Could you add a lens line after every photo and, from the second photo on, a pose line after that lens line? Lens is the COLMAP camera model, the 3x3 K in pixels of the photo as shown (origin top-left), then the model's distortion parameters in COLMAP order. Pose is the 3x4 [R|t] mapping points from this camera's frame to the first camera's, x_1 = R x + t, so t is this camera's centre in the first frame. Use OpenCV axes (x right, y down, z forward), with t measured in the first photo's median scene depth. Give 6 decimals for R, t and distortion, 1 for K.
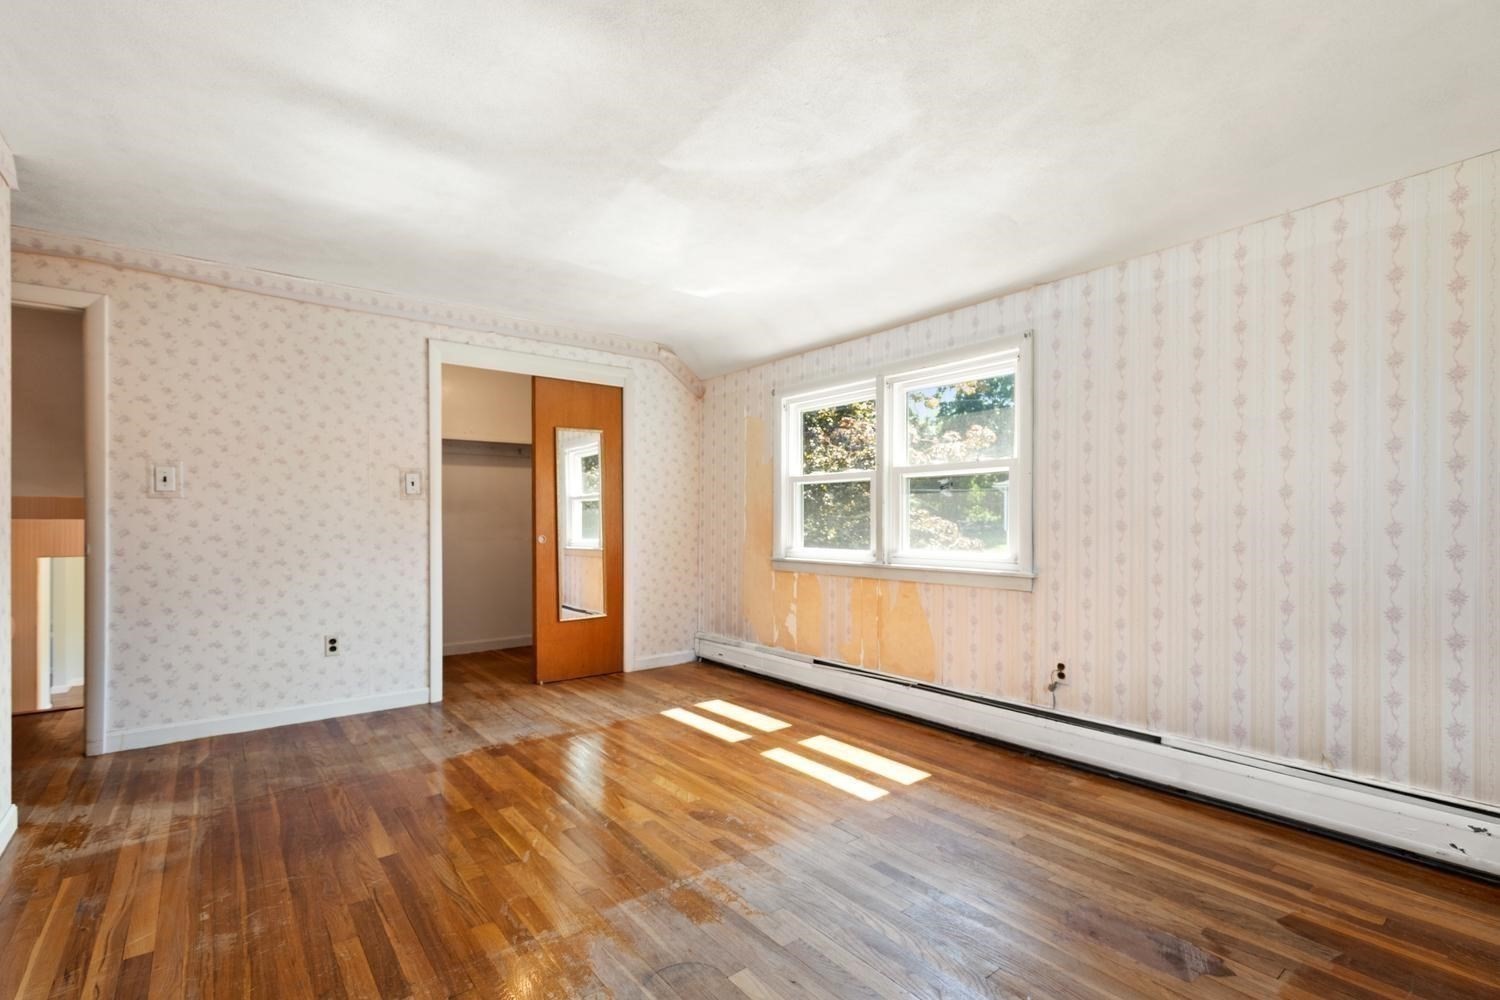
lens RADIAL K [[683.8, 0, 736.0], [0, 683.8, 519.1], [0, 0, 1]] dist [0.007968, -0.000955]
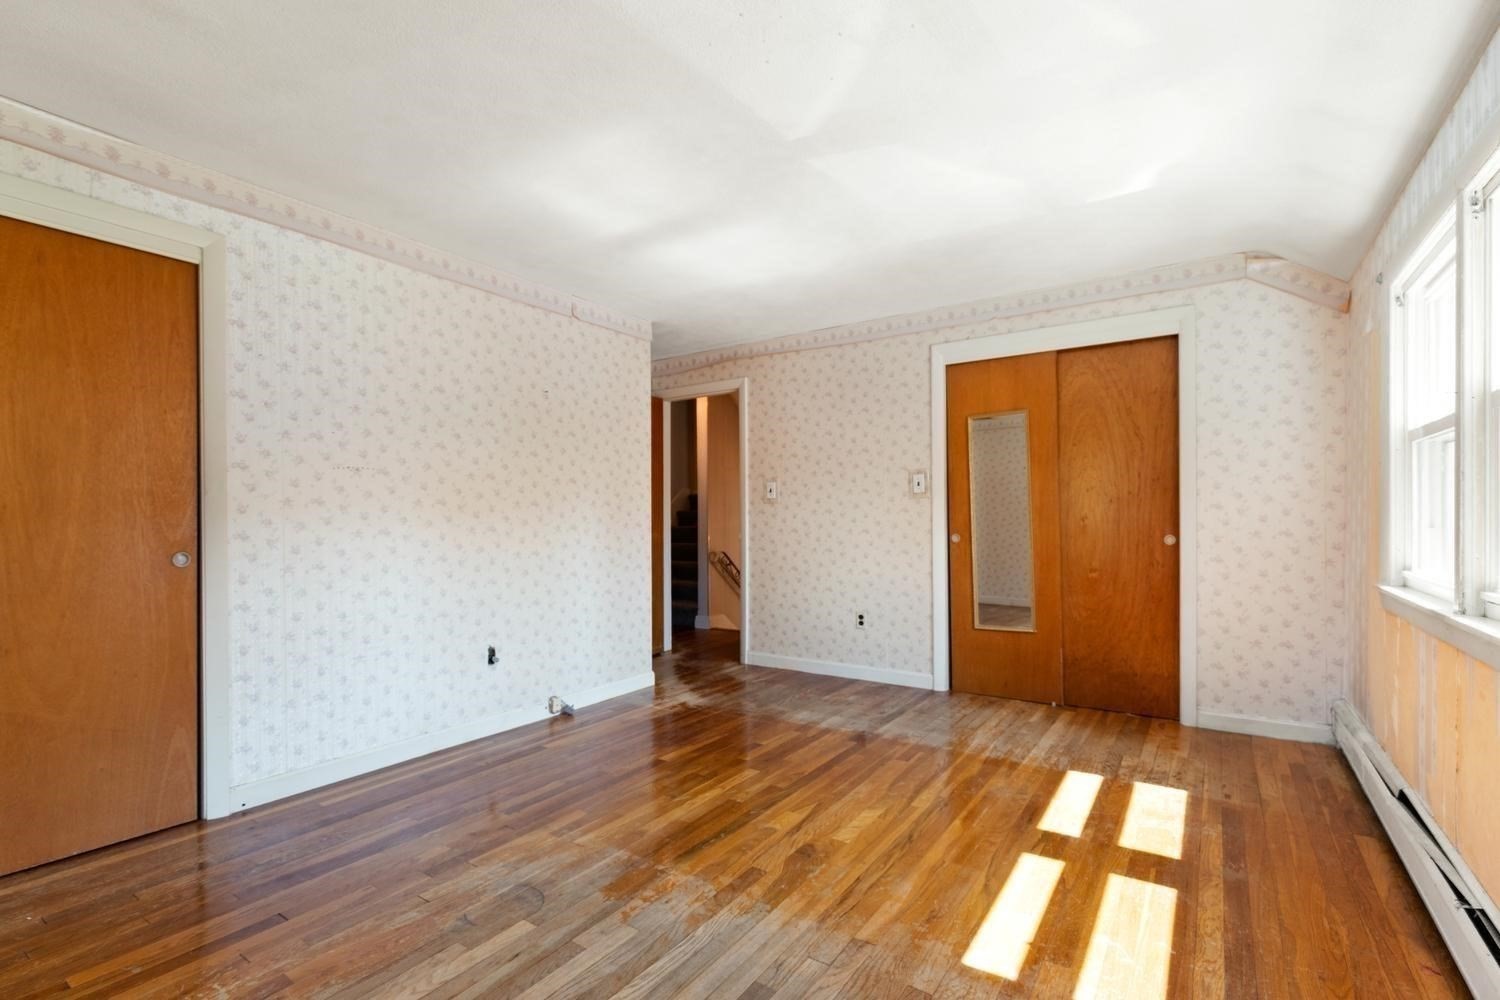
lens RADIAL K [[683.8, 0, 736.0], [0, 683.8, 519.1], [0, 0, 1]] dist [0.007968, -0.000955]
pose [[0.301987, -0.000370, -0.953312, 0.568391], [0.007210, 0.999972, 0.001896, 0.000526], [0.953285, -0.007446, 0.301981, 0.478940]]
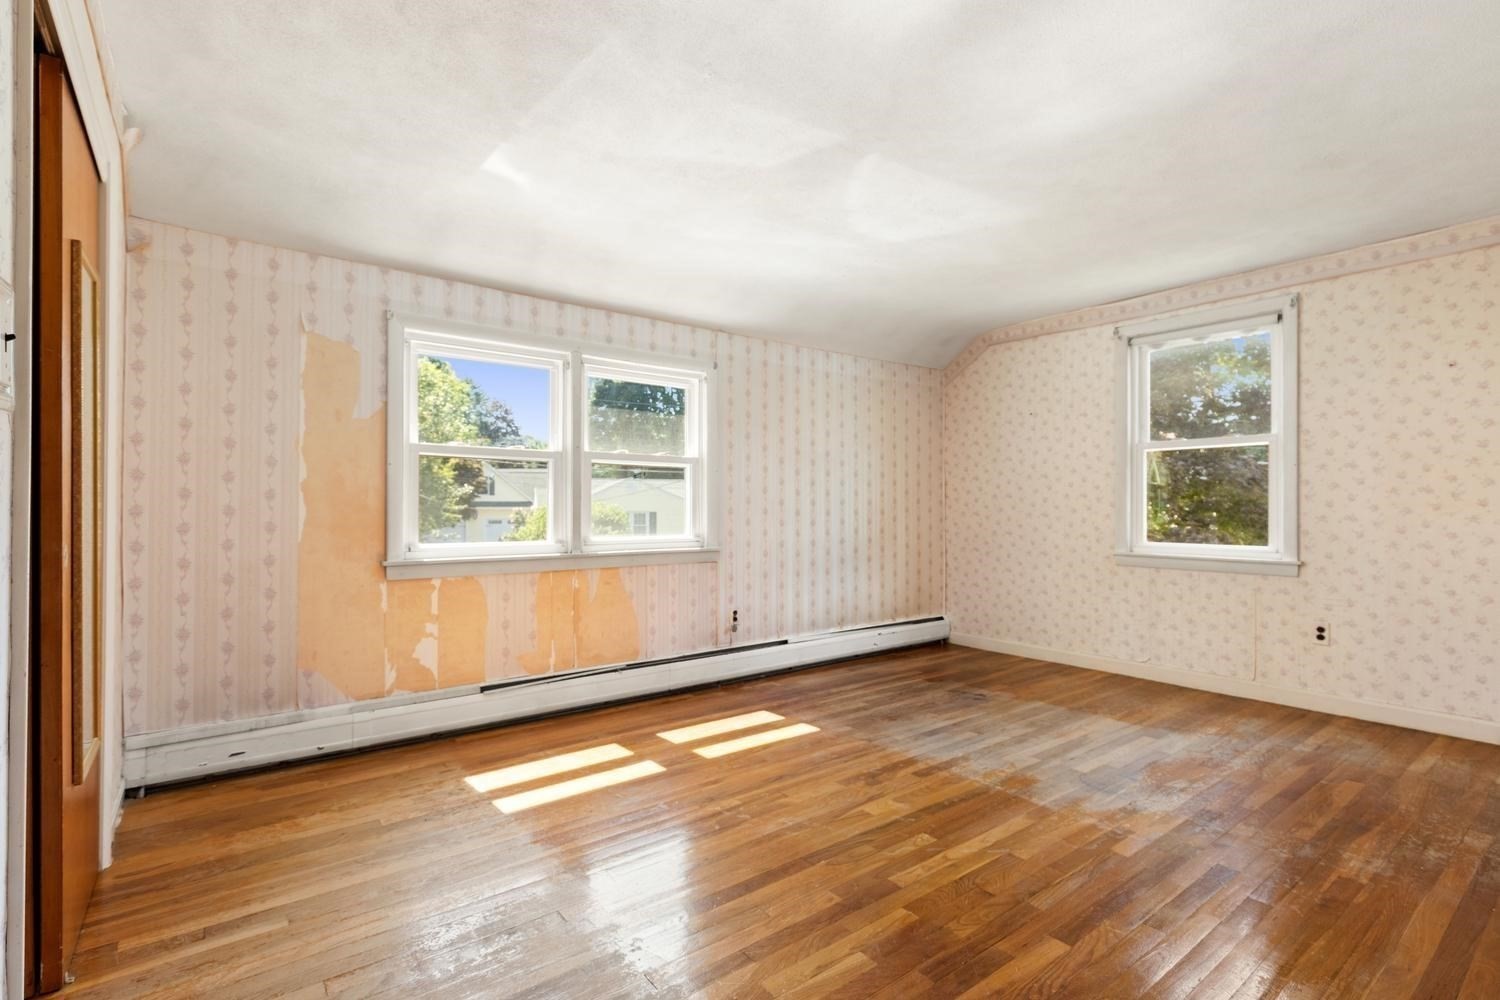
lens RADIAL K [[706.3, 0, 735.8], [0, 706.3, 497.6], [0, 0, 1]] dist [0.008334, -0.000642]
pose [[0.003968, 0.017894, 0.999832, -0.863795], [-0.003213, 0.999835, -0.017882, 0.007240], [-0.999987, -0.003141, 0.004025, 0.896894]]
